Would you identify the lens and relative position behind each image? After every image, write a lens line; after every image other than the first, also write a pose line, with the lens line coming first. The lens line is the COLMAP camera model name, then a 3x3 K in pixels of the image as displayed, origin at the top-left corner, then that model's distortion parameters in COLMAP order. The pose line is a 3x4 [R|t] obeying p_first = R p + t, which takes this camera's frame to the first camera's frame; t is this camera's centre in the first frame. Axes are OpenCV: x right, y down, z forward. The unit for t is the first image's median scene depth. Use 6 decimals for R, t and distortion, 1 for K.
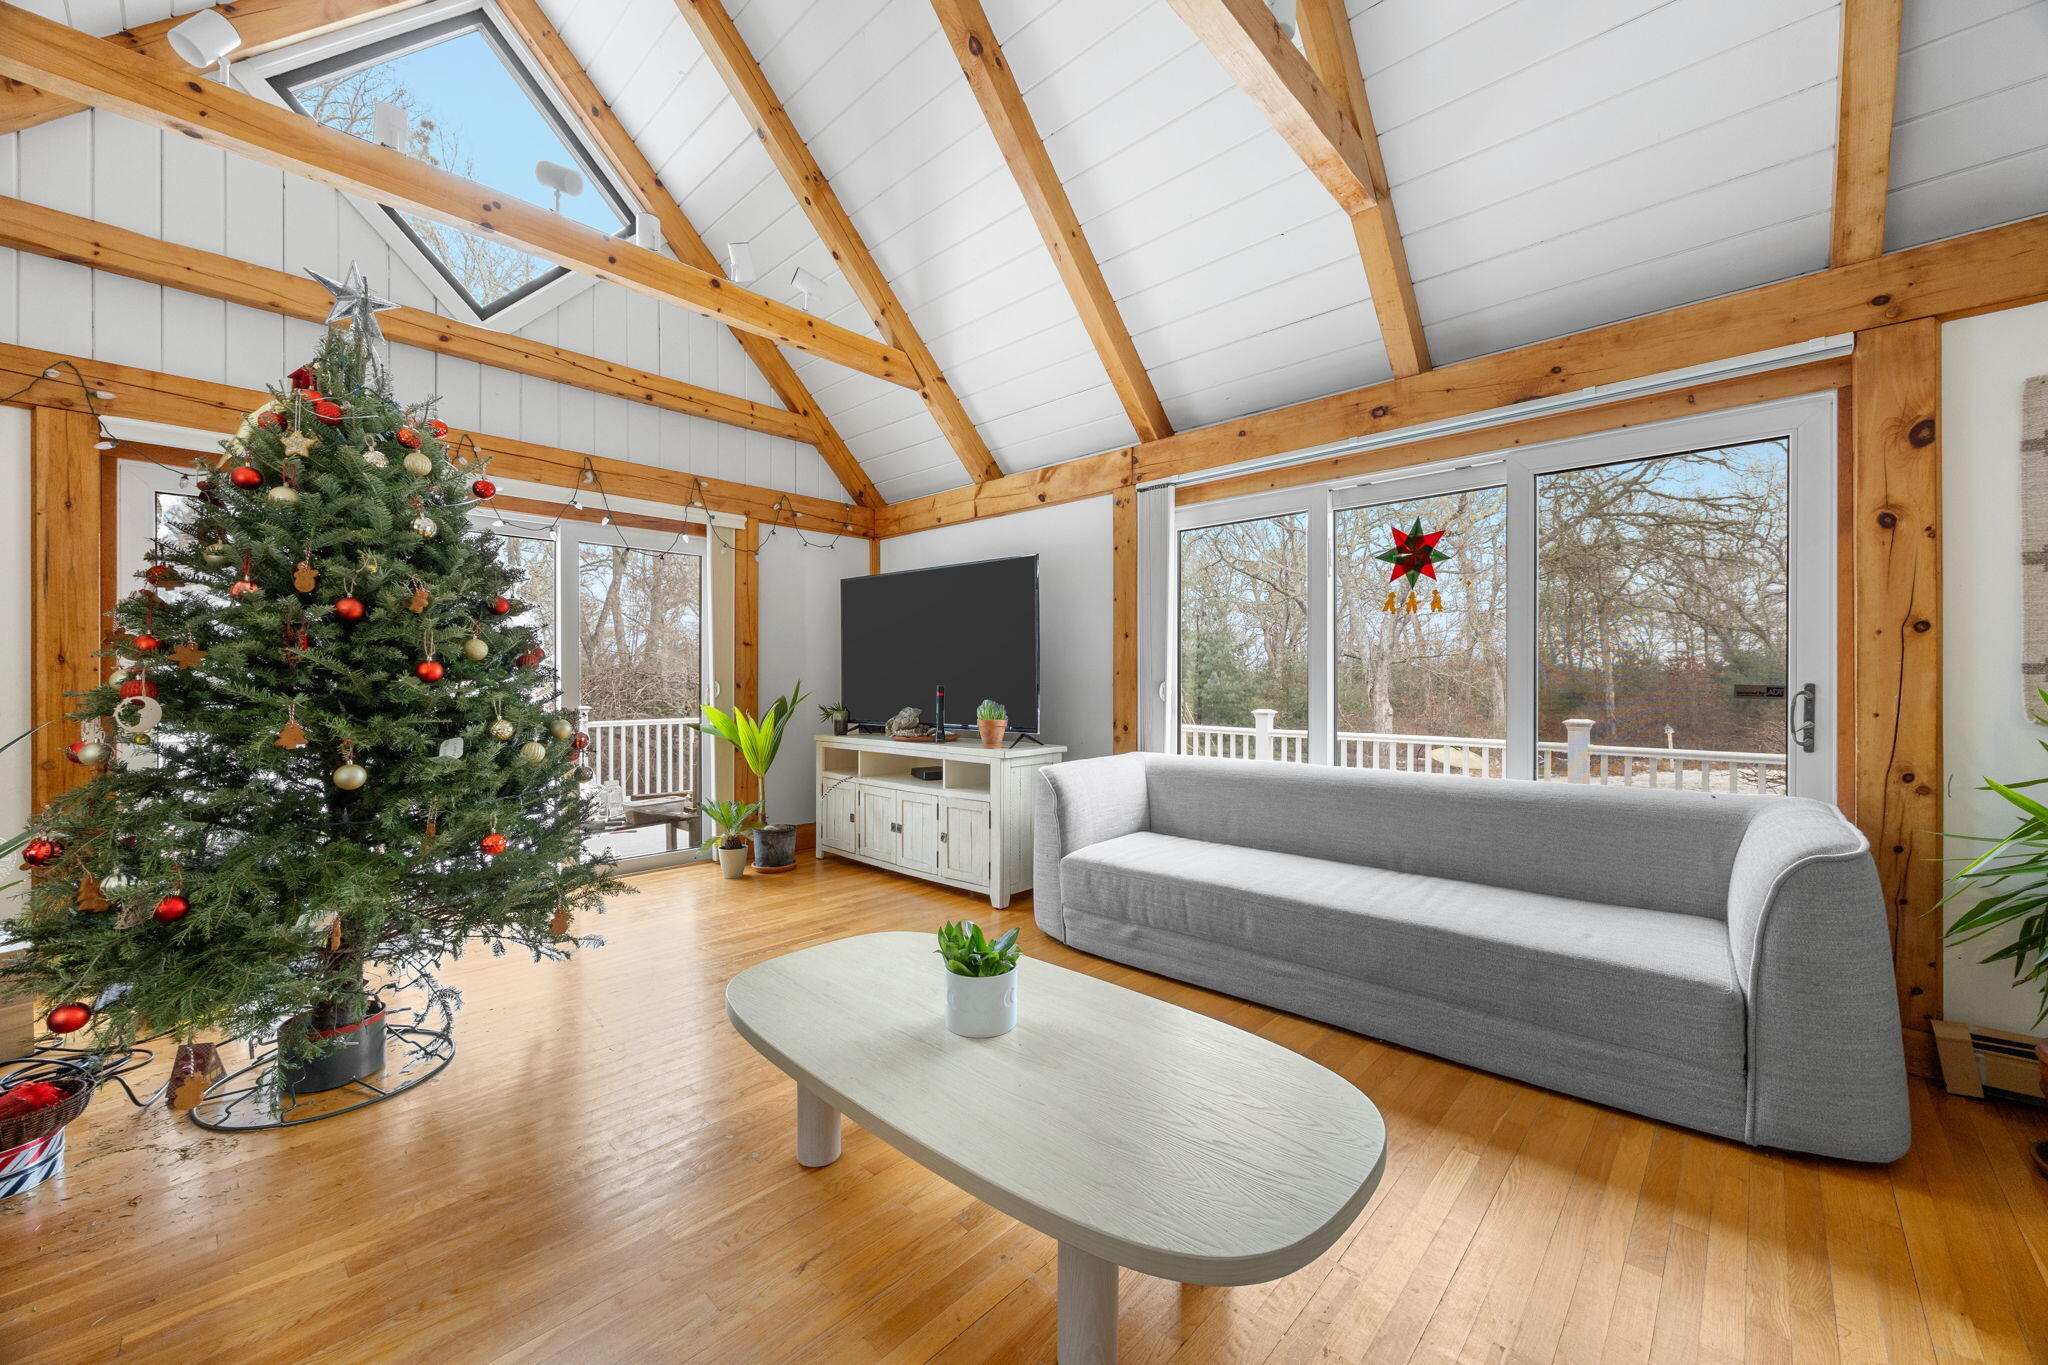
lens RADIAL K [[818.5, 0, 1019.2], [0, 818.5, 679.6], [0, 0, 1]] dist [0.015614, -0.002851]
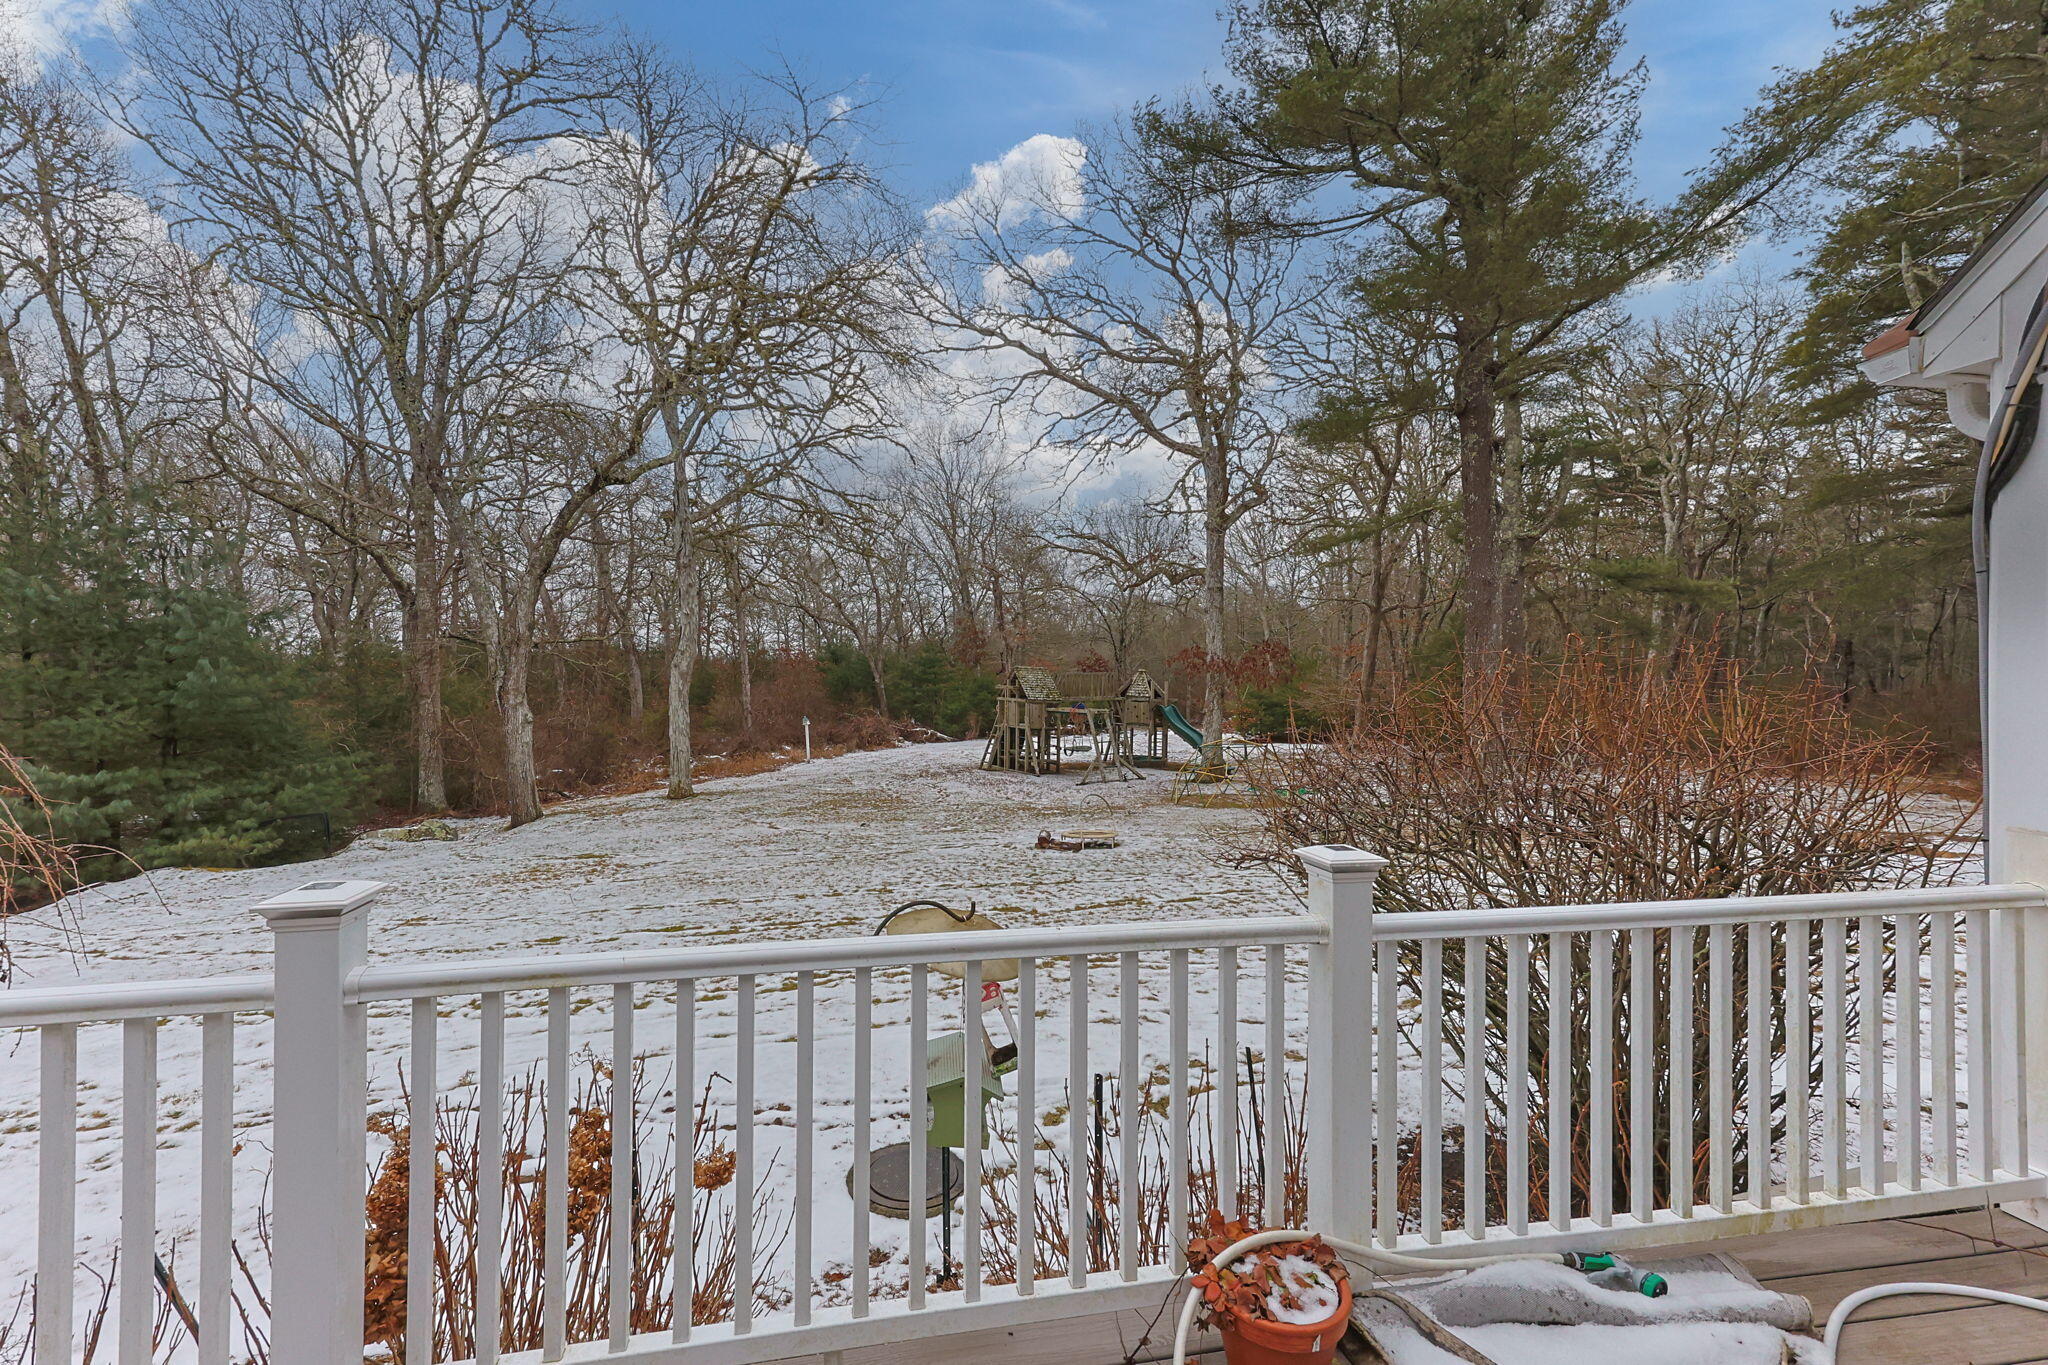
lens RADIAL K [[899.9, 0, 1024.0], [0, 899.9, 682.5], [0, 0, 1]] dist [0.003958, 0.000113]
pose [[0.576433, -0.009690, 0.817087, 0.037996], [-0.005938, 0.999854, 0.016047, -0.004518], [-0.817123, -0.014102, 0.576291, 0.122258]]
